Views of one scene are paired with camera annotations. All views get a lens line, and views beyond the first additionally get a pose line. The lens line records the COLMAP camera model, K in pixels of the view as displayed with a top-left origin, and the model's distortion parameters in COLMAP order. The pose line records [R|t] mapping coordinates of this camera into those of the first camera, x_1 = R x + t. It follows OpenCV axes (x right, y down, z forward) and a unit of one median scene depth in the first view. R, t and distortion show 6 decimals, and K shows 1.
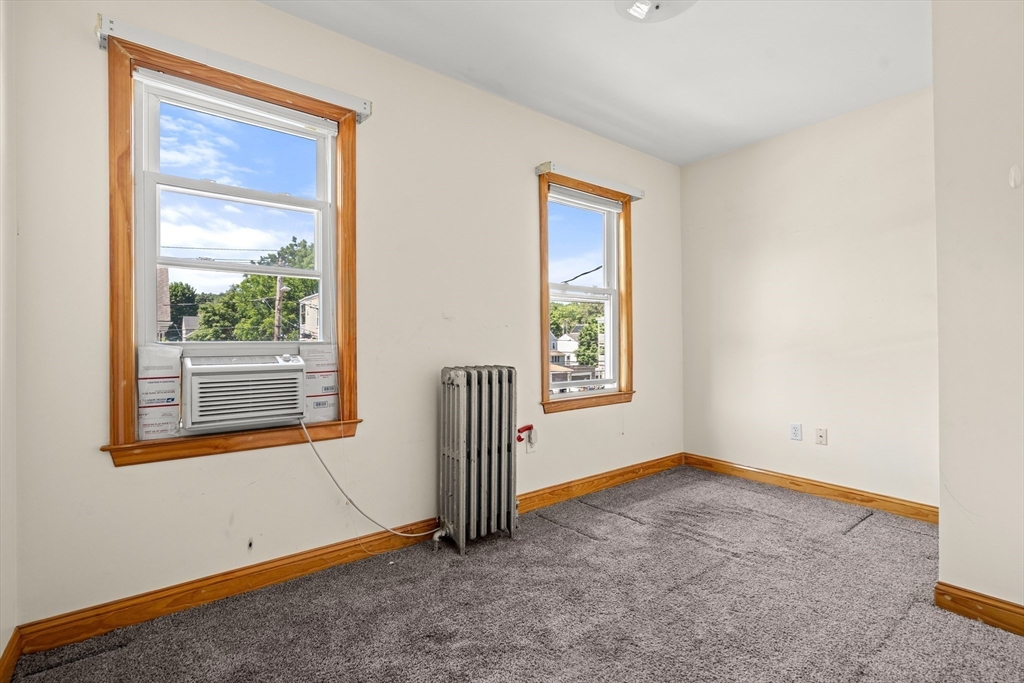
lens RADIAL K [[474.6, 0, 510.4], [0, 474.6, 336.7], [0, 0, 1]] dist [-0.003552, -0.000025]
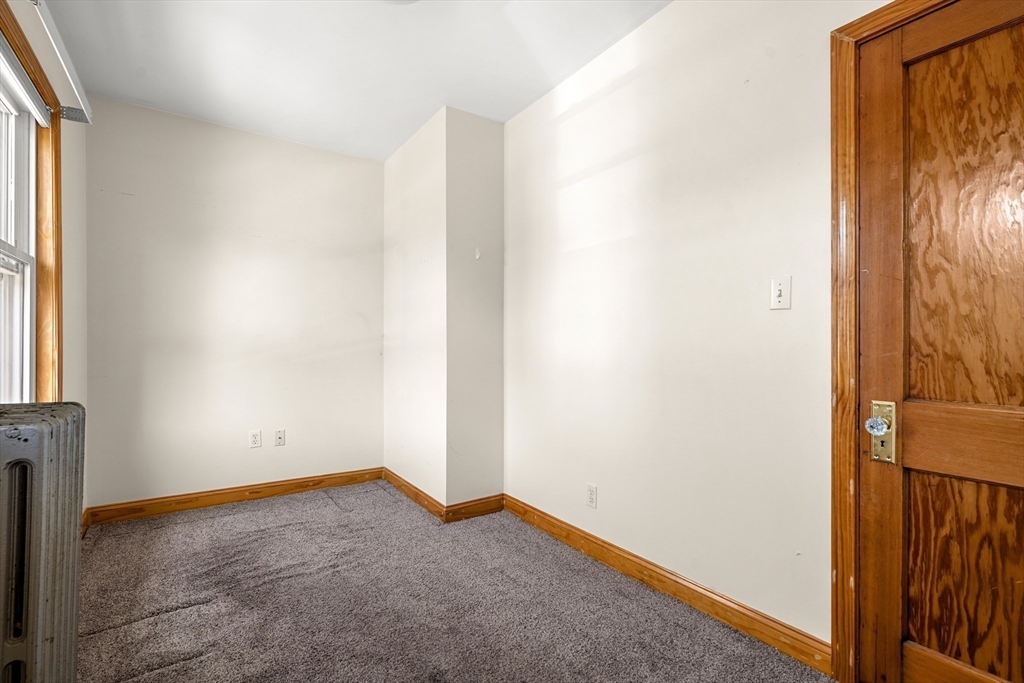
lens RADIAL K [[474.6, 0, 510.4], [0, 474.6, 336.7], [0, 0, 1]] dist [-0.003552, -0.000025]
pose [[0.032850, 0.017486, 0.999307, -0.413283], [-0.015738, 0.999732, -0.016976, -0.002041], [-0.999336, -0.015169, 0.033117, 0.504937]]
